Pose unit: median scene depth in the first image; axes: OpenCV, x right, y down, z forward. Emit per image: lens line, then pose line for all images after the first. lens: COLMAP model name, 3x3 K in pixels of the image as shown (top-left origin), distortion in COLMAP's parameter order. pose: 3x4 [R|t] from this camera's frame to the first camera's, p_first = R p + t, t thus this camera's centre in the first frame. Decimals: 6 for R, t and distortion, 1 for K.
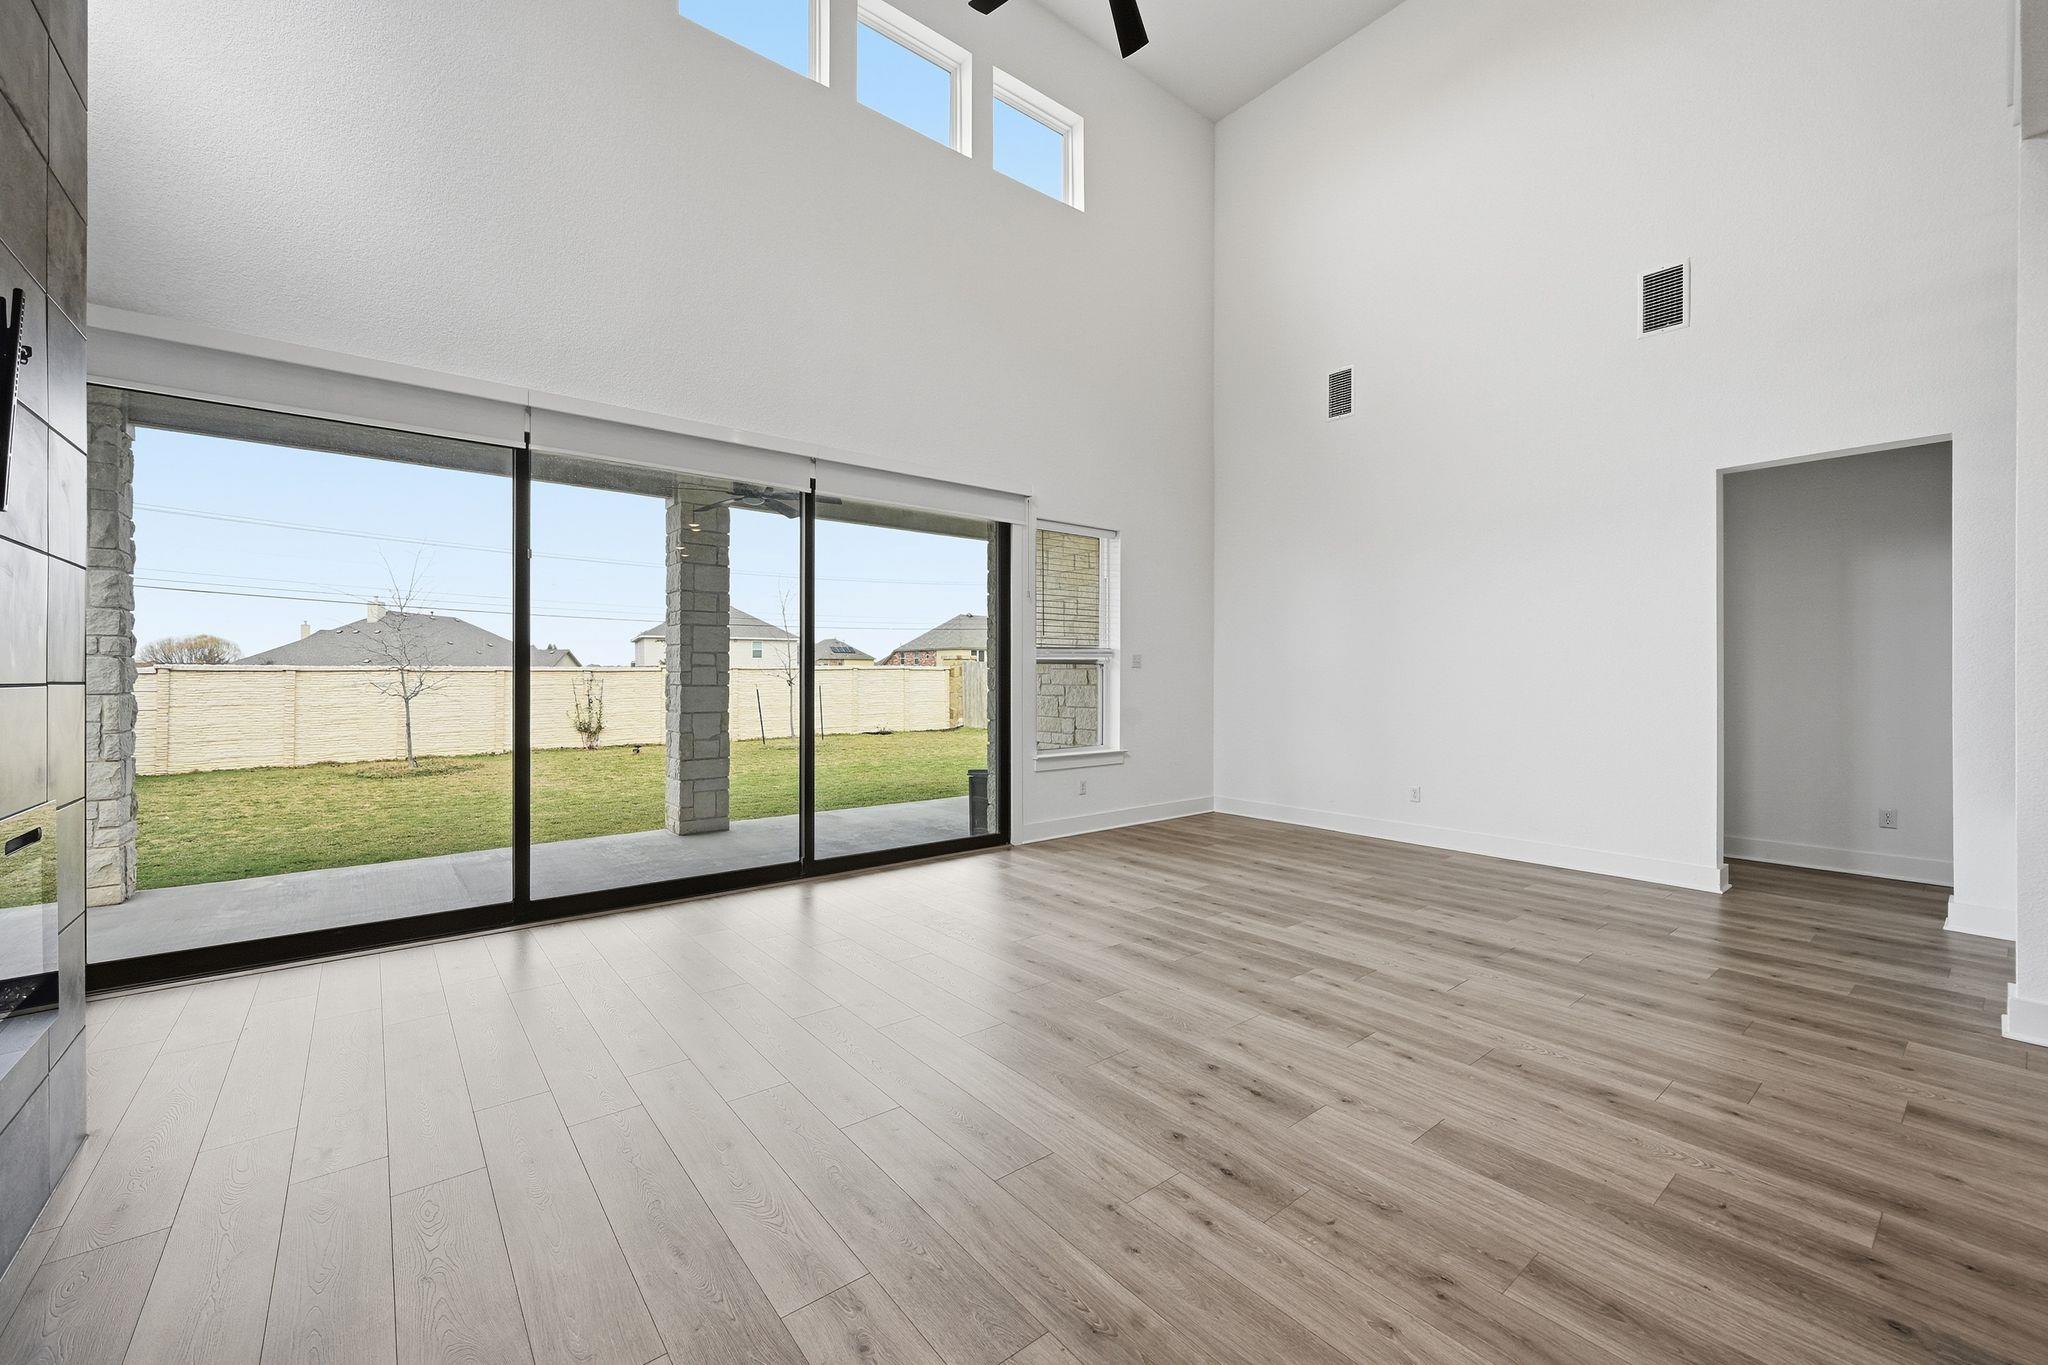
lens RADIAL K [[816.2, 0, 1014.5], [0, 816.2, 675.4], [0, 0, 1]] dist [0.006964, 0.000033]
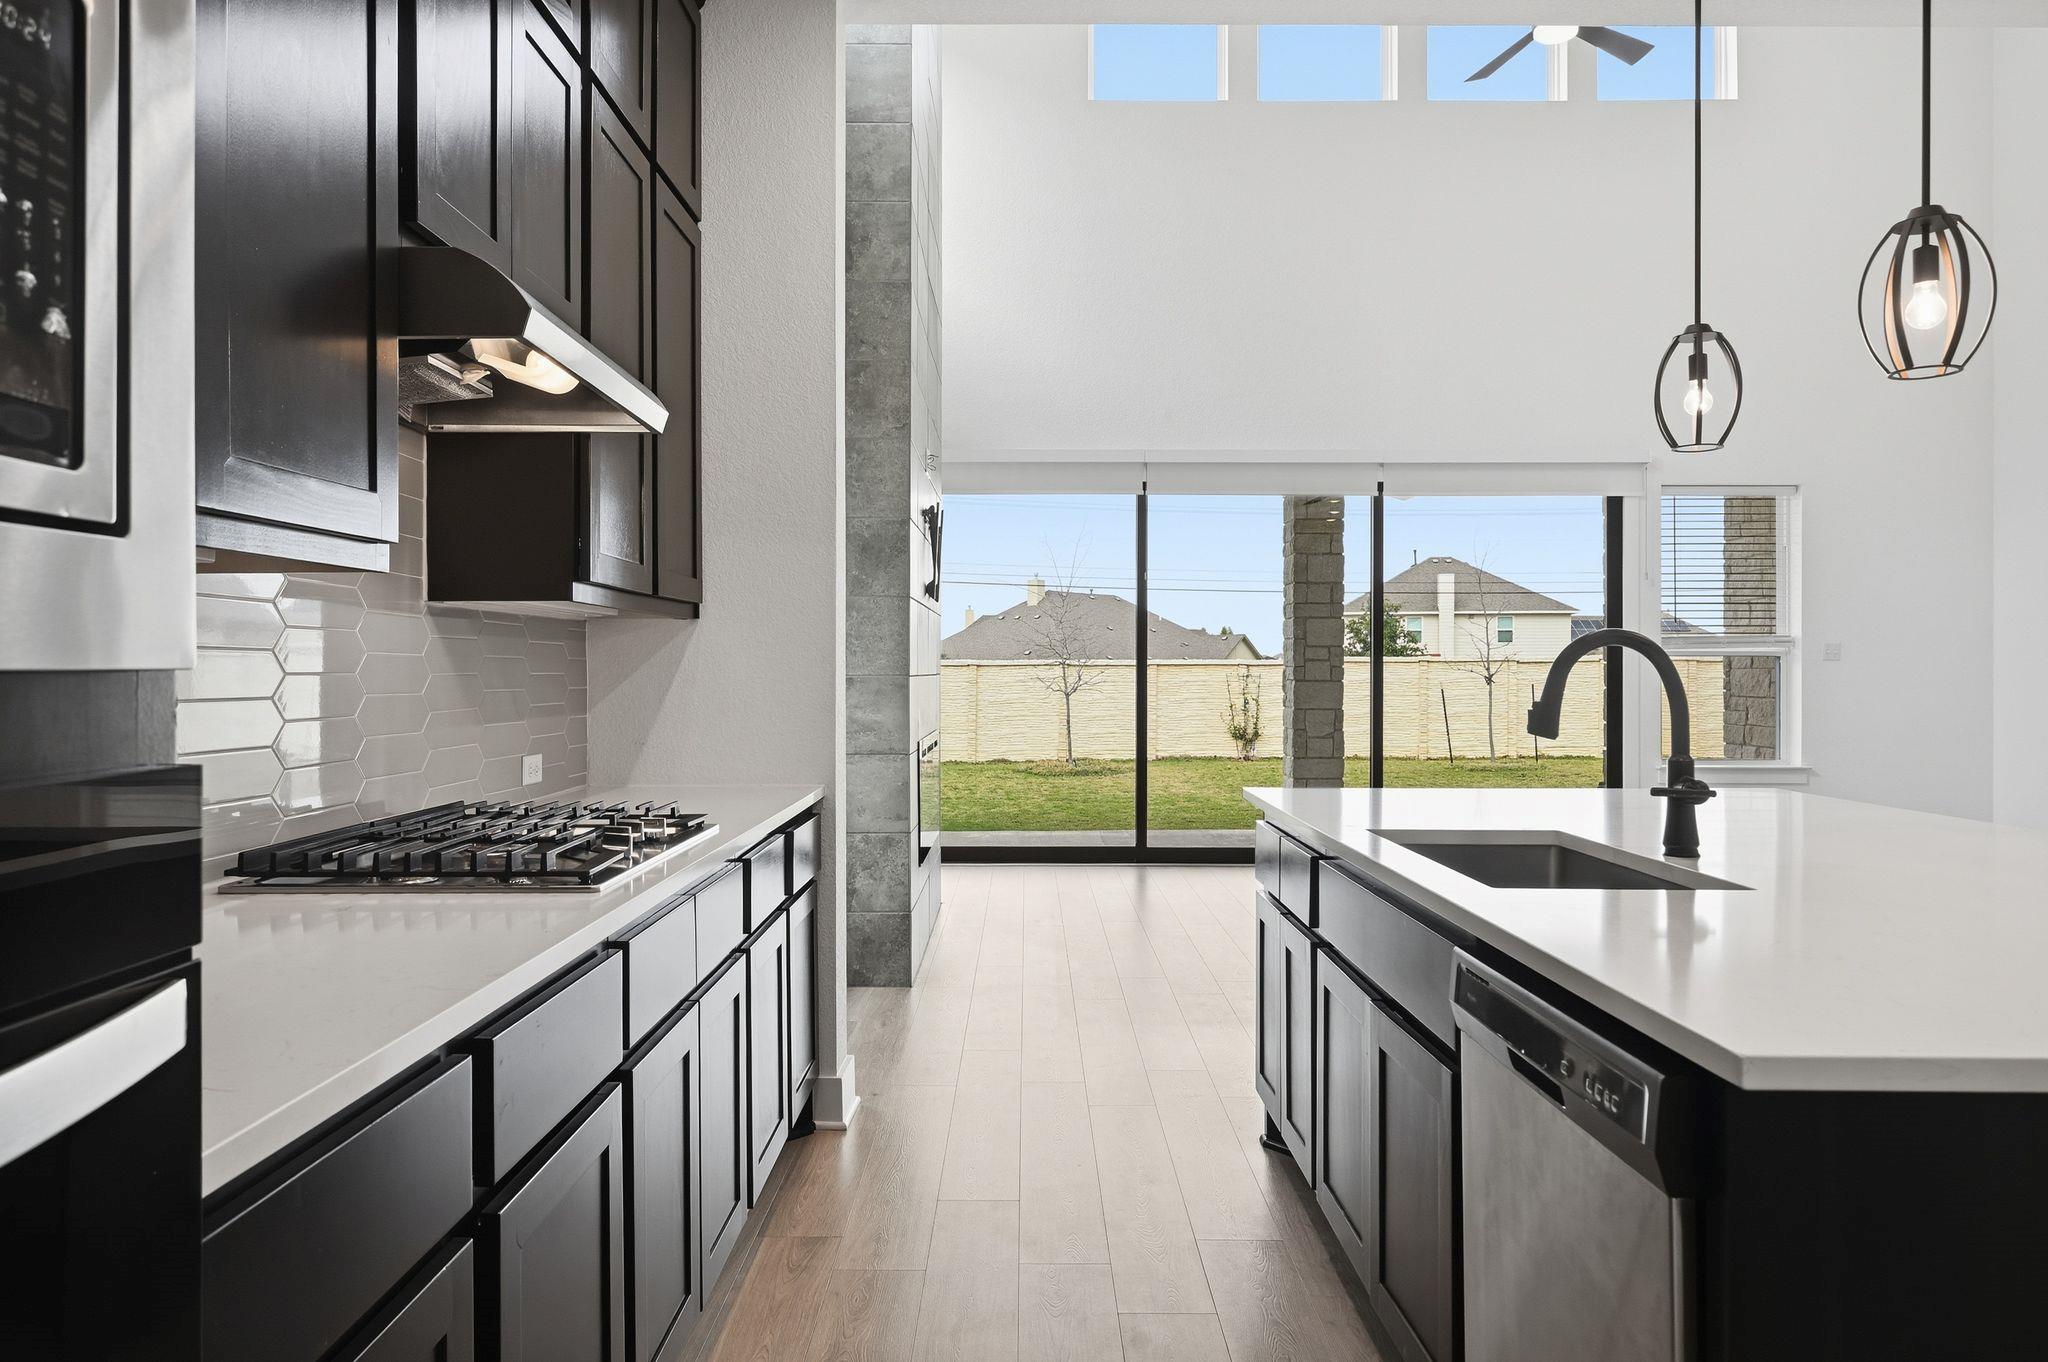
lens RADIAL K [[1288.8, 0, 1023.4], [0, 1288.8, 687.2], [0, 0, 1]] dist [0.001343, 0.000374]
pose [[0.783172, 0.008962, -0.621741, 0.143585], [-0.000753, 0.999909, 0.013465, -0.000055], [0.621805, -0.010077, 0.783107, -0.196395]]
